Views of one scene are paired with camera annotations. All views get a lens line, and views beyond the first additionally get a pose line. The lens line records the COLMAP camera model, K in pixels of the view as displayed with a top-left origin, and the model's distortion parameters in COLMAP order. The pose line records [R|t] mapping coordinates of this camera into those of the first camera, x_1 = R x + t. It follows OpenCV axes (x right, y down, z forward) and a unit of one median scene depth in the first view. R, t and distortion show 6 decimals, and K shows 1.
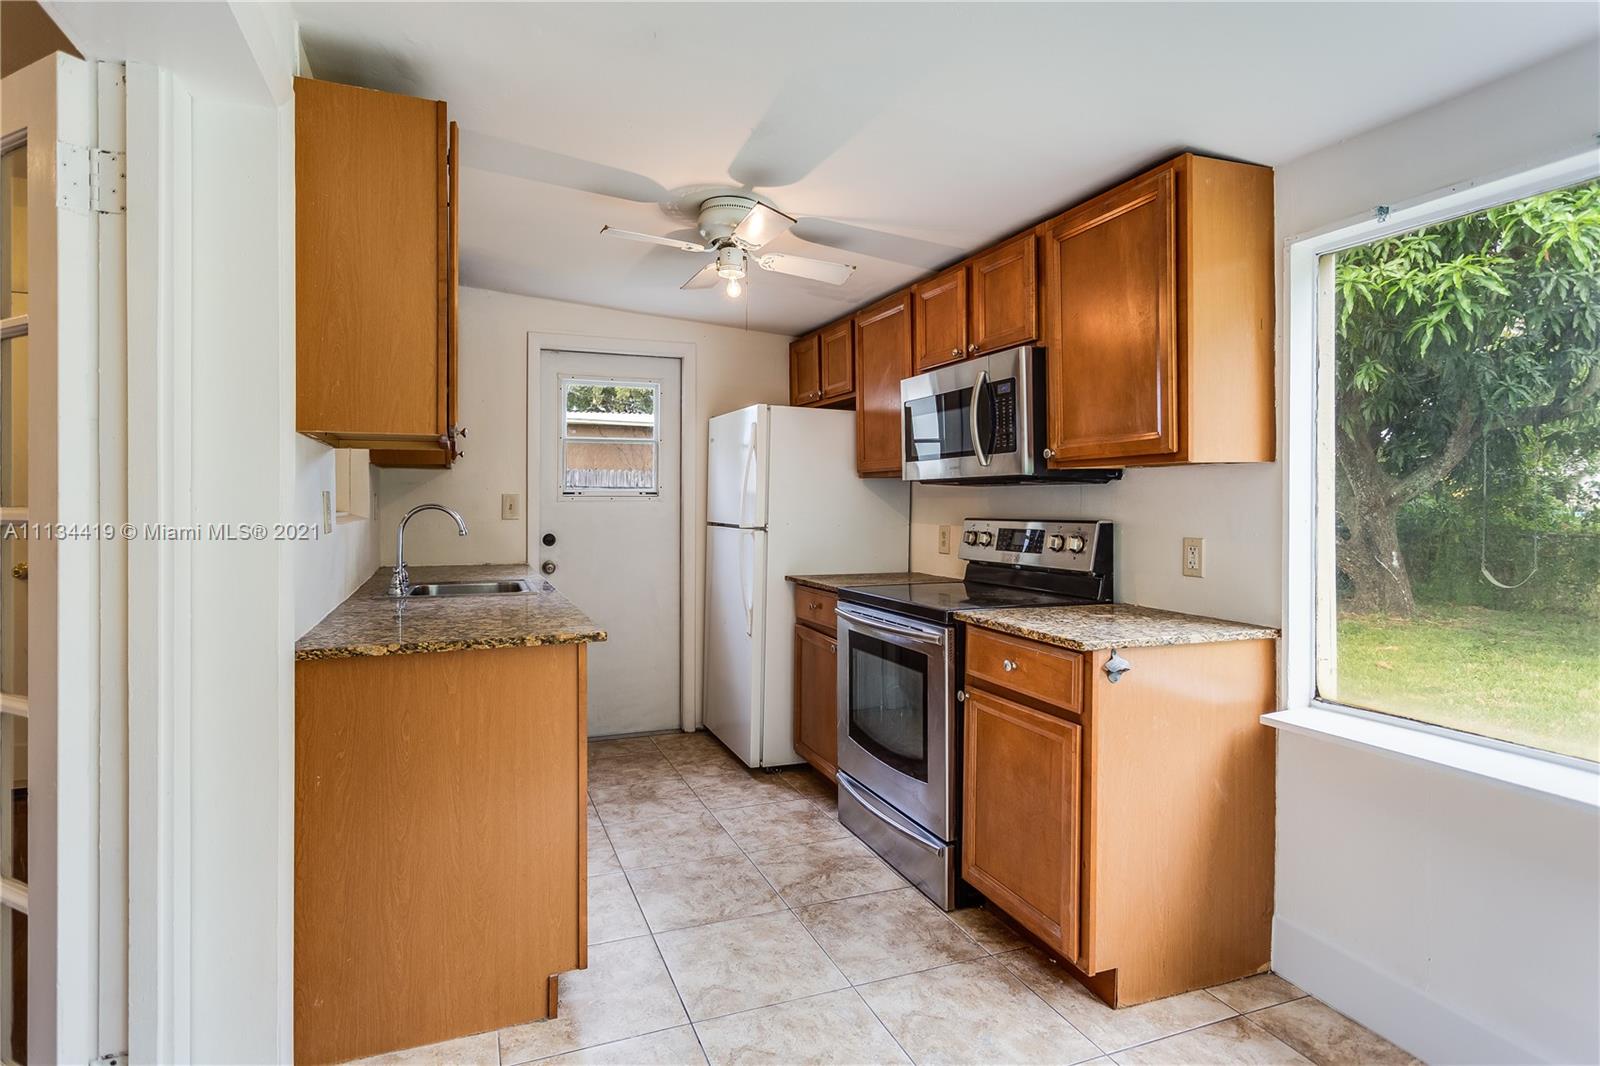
lens RADIAL K [[782.6, 0, 829.5], [0, 782.6, 507.2], [0, 0, 1]] dist [0.002133, -0.000317]
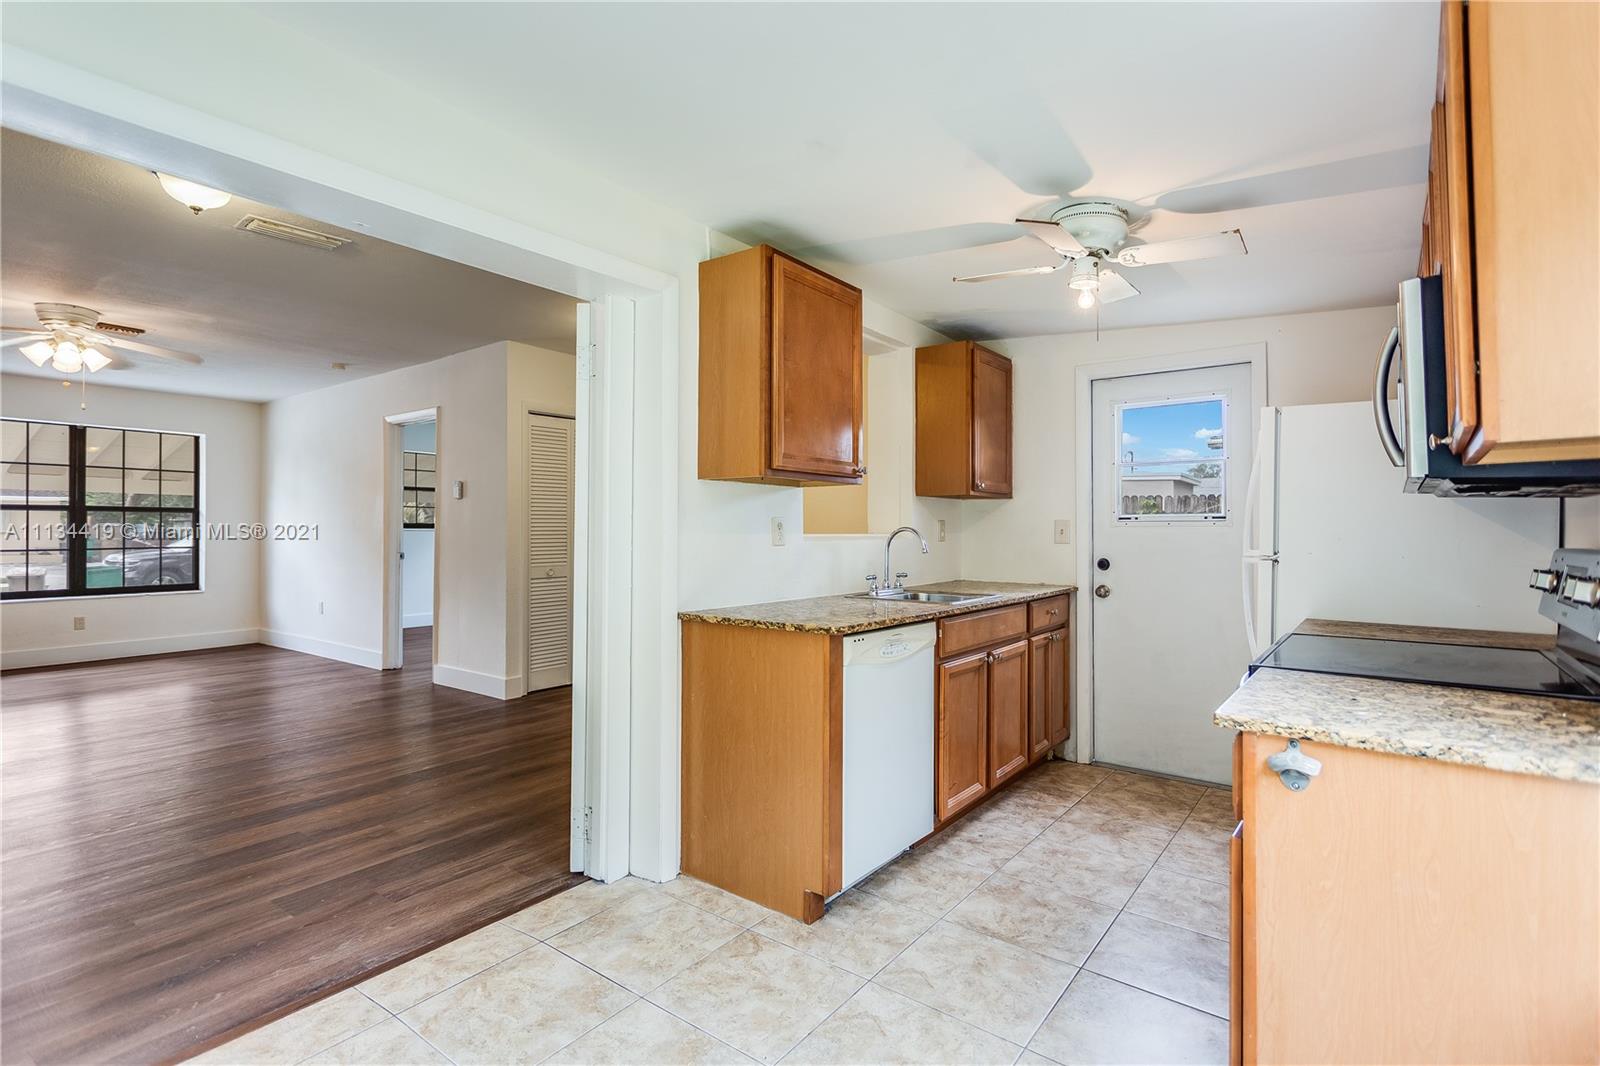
lens RADIAL K [[782.6, 0, 800.2], [0, 782.6, 520.7], [0, 0, 1]] dist [0.002133, -0.000317]
pose [[0.513243, -0.011799, -0.858162, 0.510267], [-0.006734, 0.999819, -0.017774, 0.009059], [0.858217, 0.014901, 0.513071, 0.217332]]
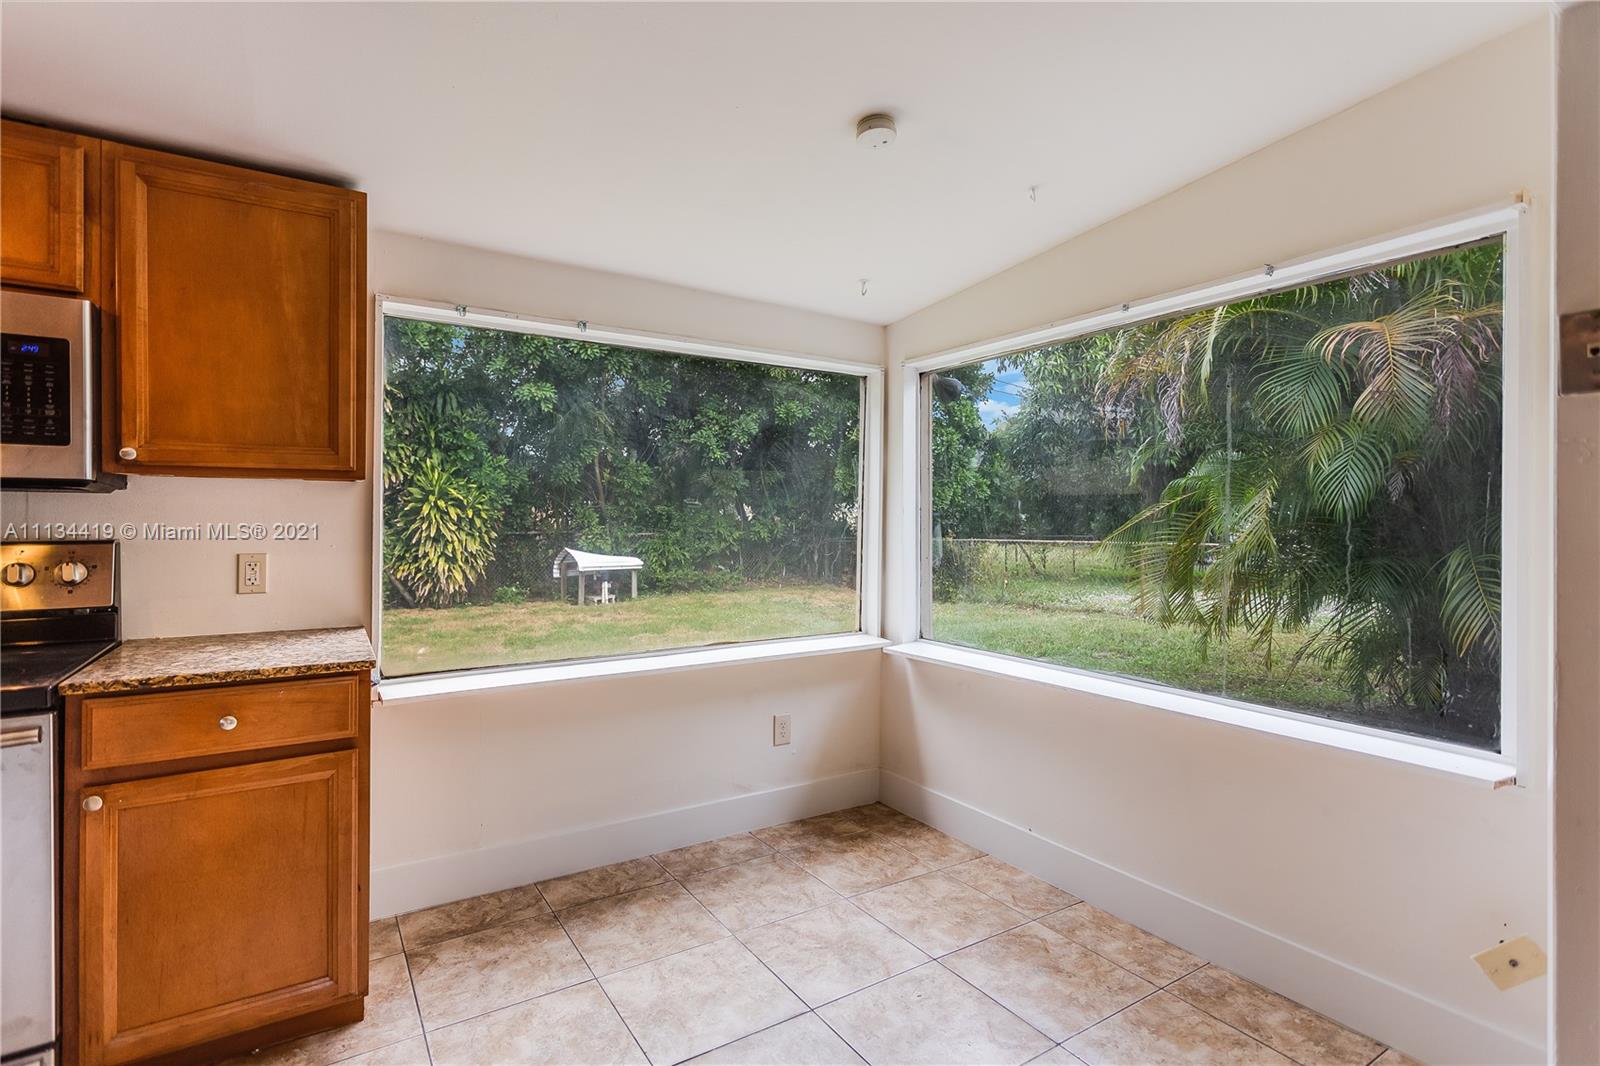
lens RADIAL K [[782.6, 0, 793.4], [0, 782.6, 519.8], [0, 0, 1]] dist [0.002133, -0.000317]
pose [[-0.176619, -0.009589, 0.984233, -0.557752], [-0.001278, 0.999954, 0.009513, -0.012057], [-0.984278, 0.000423, -0.176623, 0.481184]]
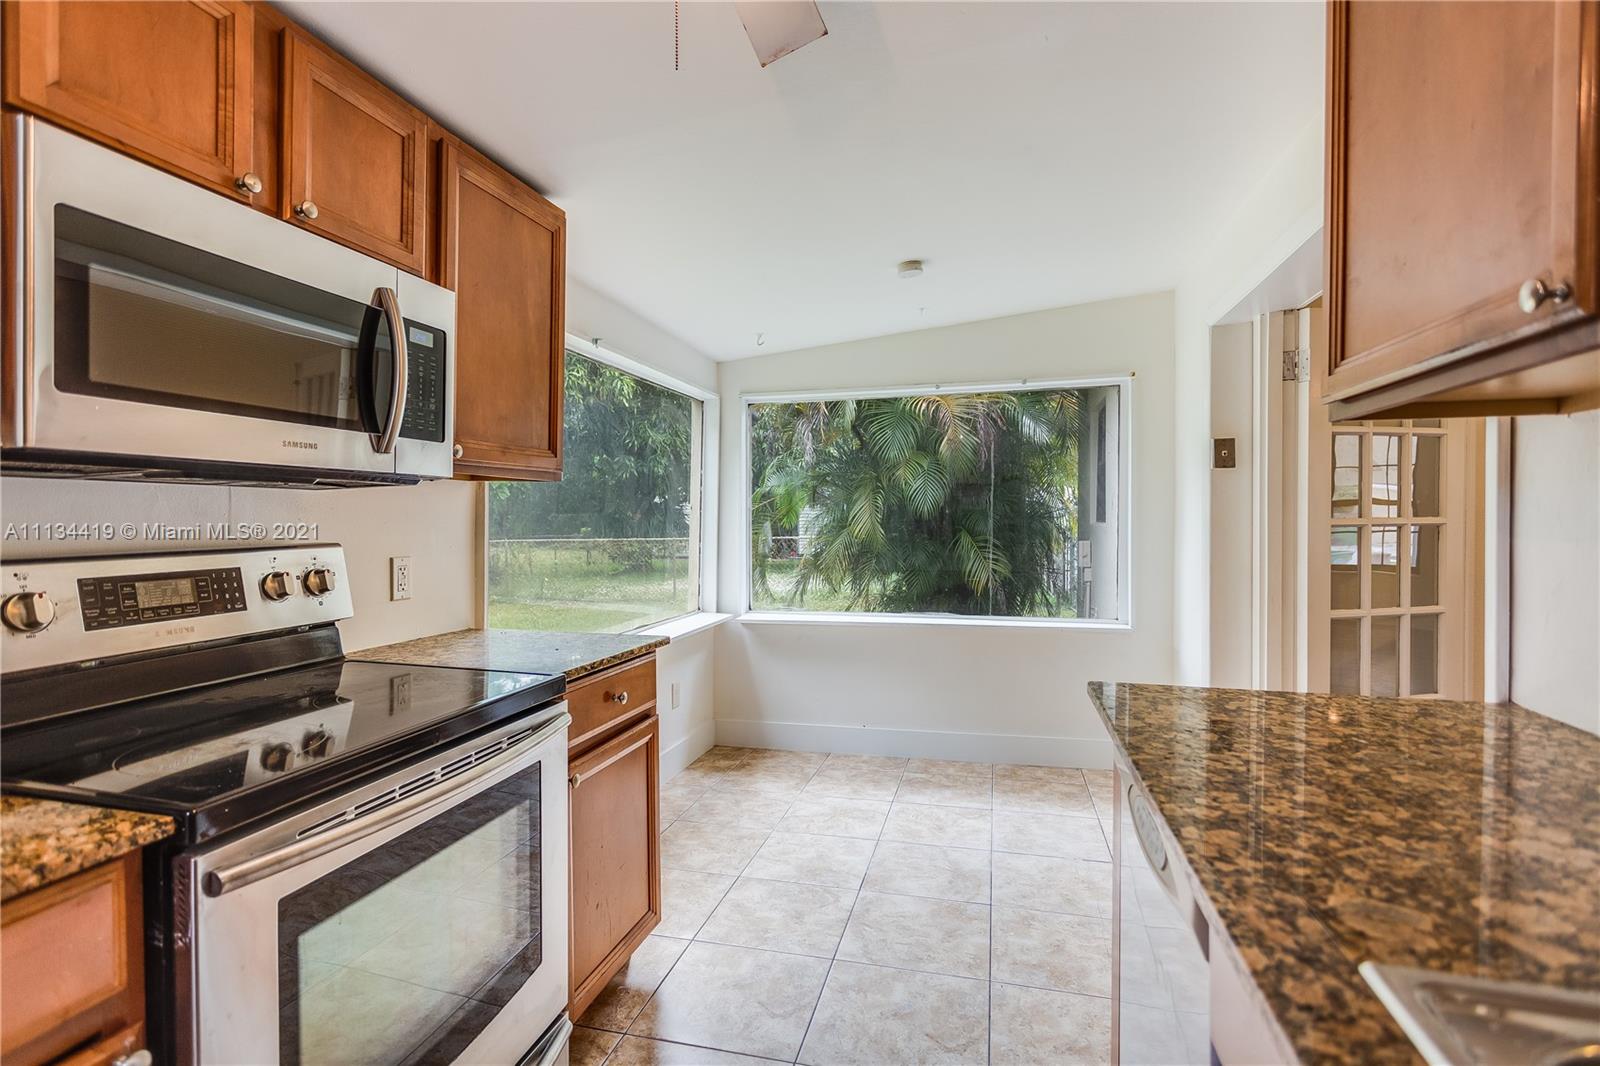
lens RADIAL K [[782.6, 0, 811.3], [0, 782.6, 526.1], [0, 0, 1]] dist [0.002133, -0.000317]
pose [[-0.808264, -0.008677, 0.588756, -0.394737], [0.001027, 0.999869, 0.016145, -0.009122], [-0.588819, 0.013654, -0.808149, 1.402376]]
